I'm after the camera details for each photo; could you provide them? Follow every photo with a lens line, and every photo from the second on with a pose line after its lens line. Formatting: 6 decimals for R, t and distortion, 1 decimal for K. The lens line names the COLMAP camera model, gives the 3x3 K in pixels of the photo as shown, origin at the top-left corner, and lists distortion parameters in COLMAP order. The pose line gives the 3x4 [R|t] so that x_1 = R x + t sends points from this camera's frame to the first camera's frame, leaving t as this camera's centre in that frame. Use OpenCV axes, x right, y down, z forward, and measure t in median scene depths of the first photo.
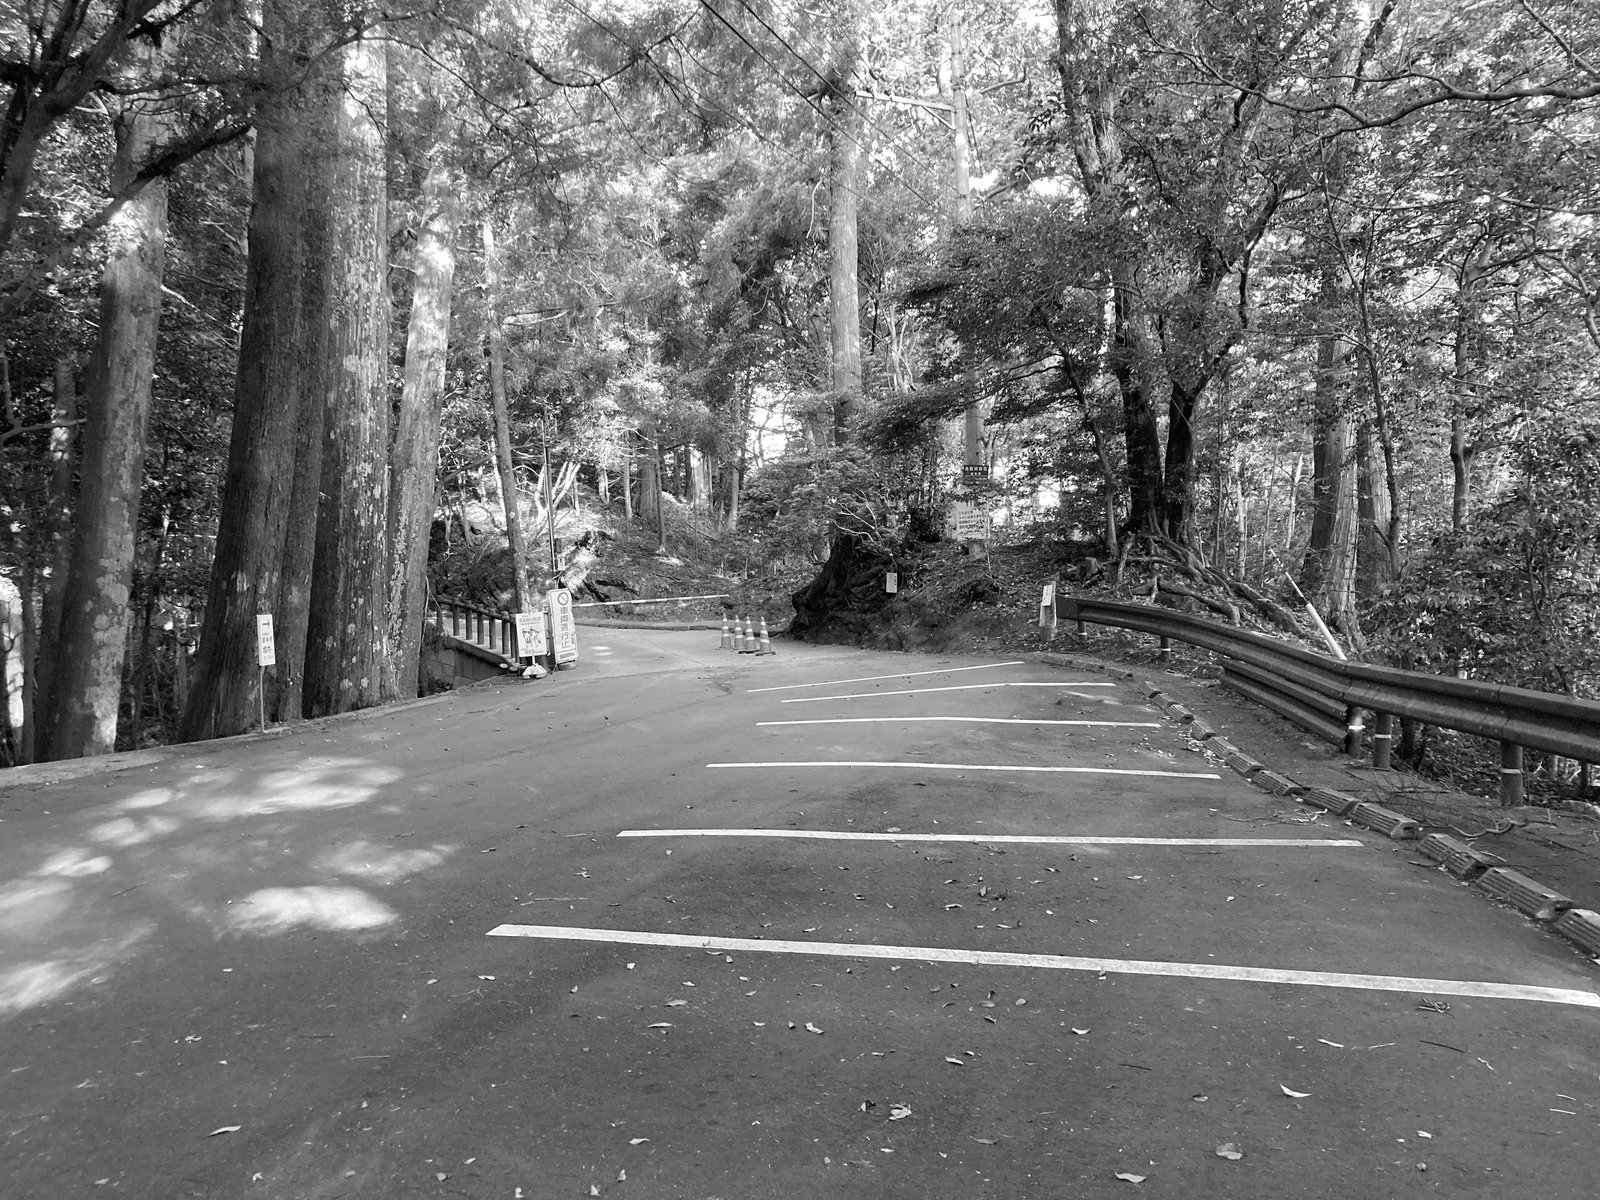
lens RADIAL K [[1317.5, 0, 797.9], [0, 1317.5, 601.6], [0, 0, 1]] dist [0.032843, -0.030151]
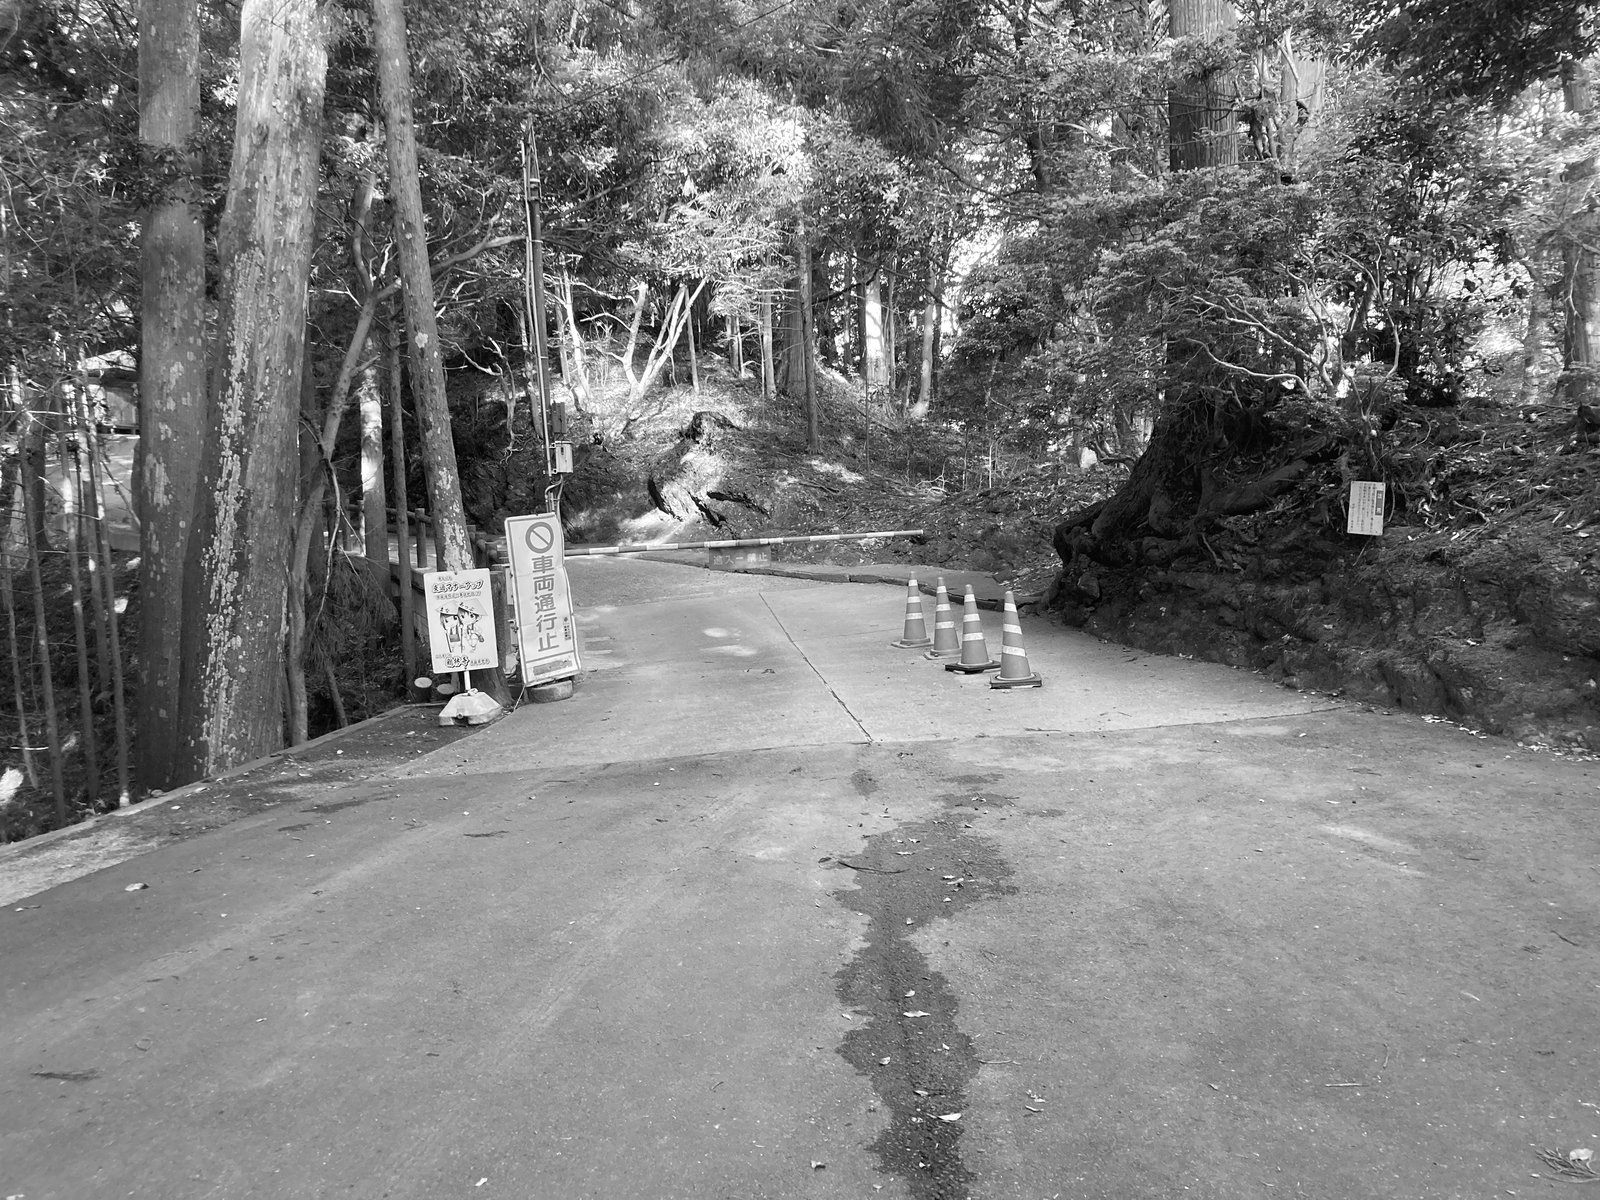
lens RADIAL K [[1317.5, 0, 811.8], [0, 1317.5, 595.8], [0, 0, 1]] dist [0.032843, -0.030151]
pose [[0.991792, 0.017429, -0.126668, -0.033165], [-0.009214, 0.997833, 0.065157, -0.011283], [0.127529, -0.063455, 0.989803, 0.547149]]
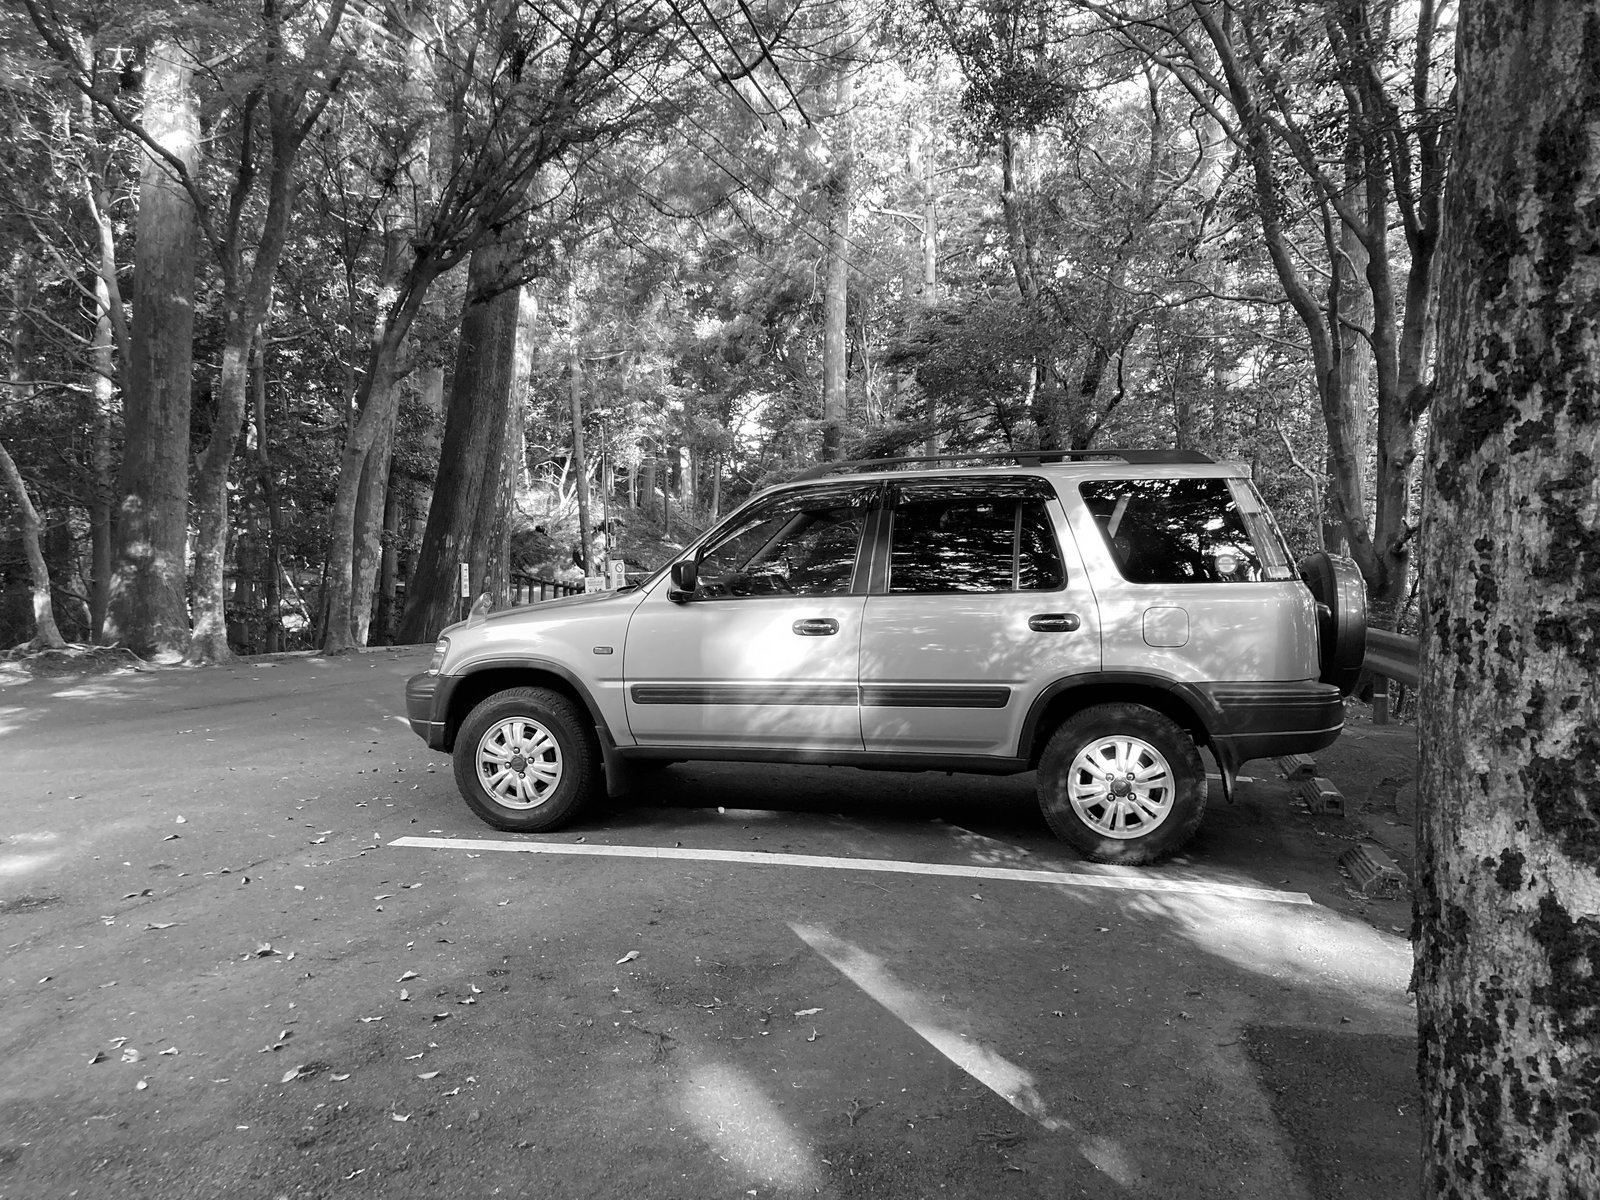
lens RADIAL K [[1317.5, 0, 803.2], [0, 1317.5, 593.3], [0, 0, 1]] dist [0.032843, -0.030151]
pose [[0.997985, 0.038814, 0.050185, -0.055075], [-0.038569, 0.999239, -0.005848, 0.022861], [-0.050373, 0.003900, 0.998723, -0.315711]]
